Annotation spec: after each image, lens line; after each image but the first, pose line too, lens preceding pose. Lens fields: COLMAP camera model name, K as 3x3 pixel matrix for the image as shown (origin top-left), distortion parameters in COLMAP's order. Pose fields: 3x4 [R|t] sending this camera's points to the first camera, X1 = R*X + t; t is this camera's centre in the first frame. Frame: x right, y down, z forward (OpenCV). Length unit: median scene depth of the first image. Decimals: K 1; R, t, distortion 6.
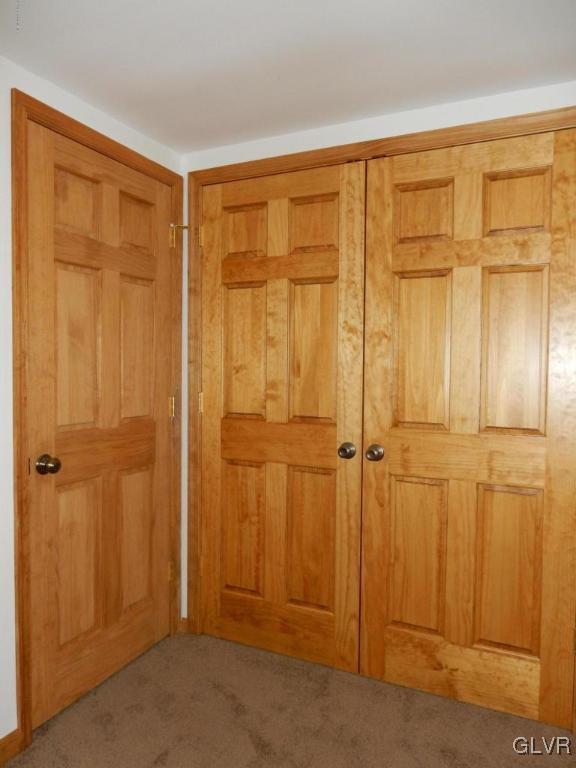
lens RADIAL K [[562.1, 0, 288.0], [0, 562.1, 384.0], [0, 0, 1]] dist [0.045651, -0.000073]
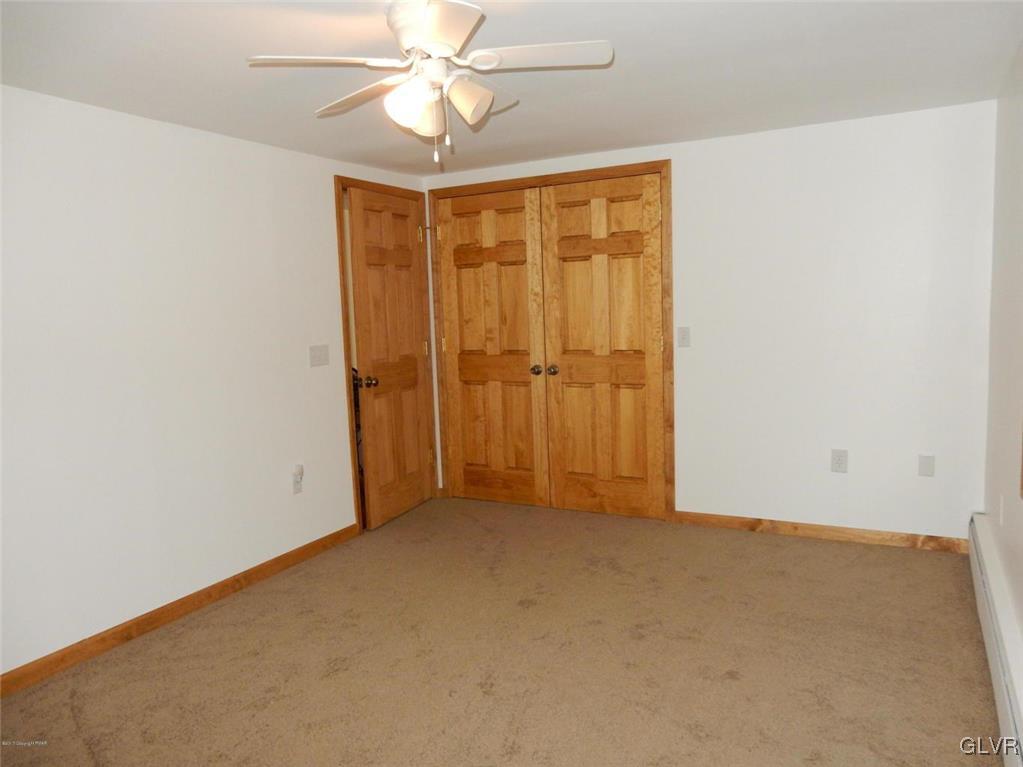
lens RADIAL K [[748.8, 0, 511.5], [0, 748.8, 383.5], [0, 0, 1]] dist [0.045651, -0.000073]
pose [[0.997645, -0.040117, -0.055637, 0.141896], [0.044086, 0.996426, 0.072052, -0.000072], [0.052548, -0.074335, 0.995848, -1.066273]]
